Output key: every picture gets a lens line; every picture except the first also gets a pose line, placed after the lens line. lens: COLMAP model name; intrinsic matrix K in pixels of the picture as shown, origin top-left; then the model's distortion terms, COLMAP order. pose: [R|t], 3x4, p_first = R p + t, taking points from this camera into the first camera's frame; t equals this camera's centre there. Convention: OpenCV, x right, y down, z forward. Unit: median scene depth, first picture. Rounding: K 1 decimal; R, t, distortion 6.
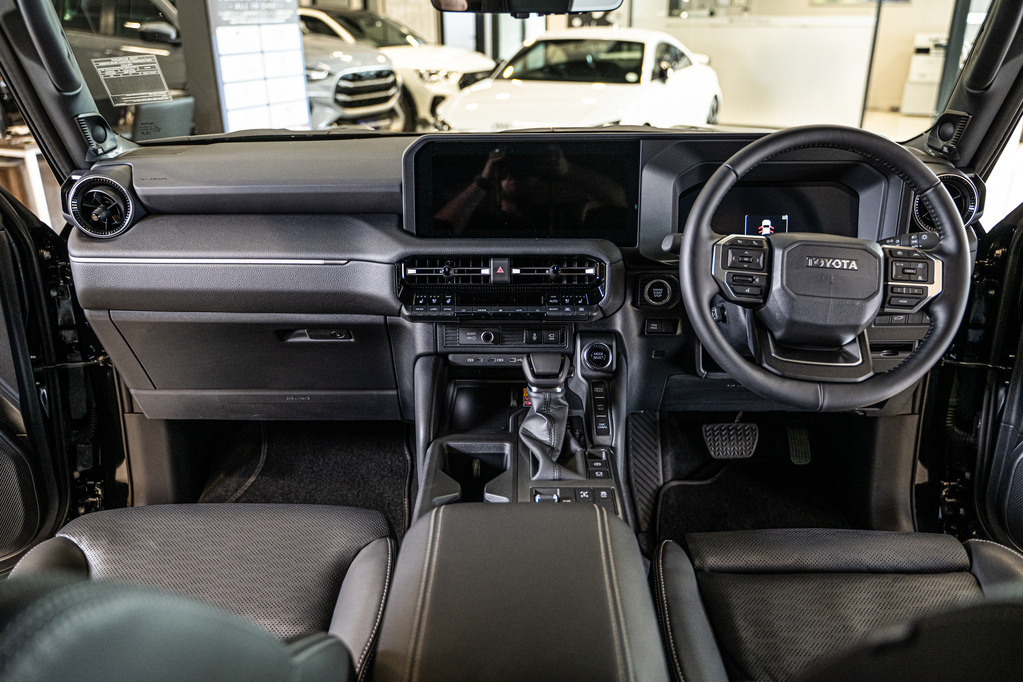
lens RADIAL K [[819.5, 0, 510.7], [0, 819.5, 340.2], [0, 0, 1]] dist [0.011141, -0.009517]
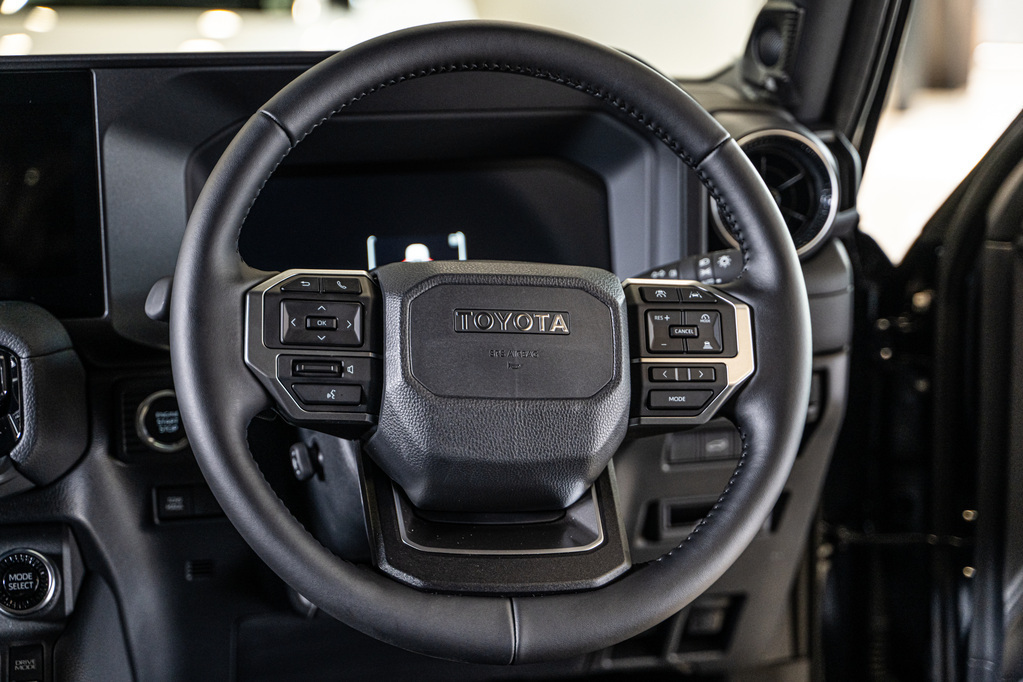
lens RADIAL K [[1787.2, 0, 511.9], [0, 1787.2, 340.0], [0, 0, 1]] dist [-0.007666, 0.000000]
pose [[0.970893, -0.052724, 0.233638, 0.162101], [0.083010, 0.989083, -0.121751, 0.032390], [-0.224668, 0.137602, 0.964671, 0.071374]]
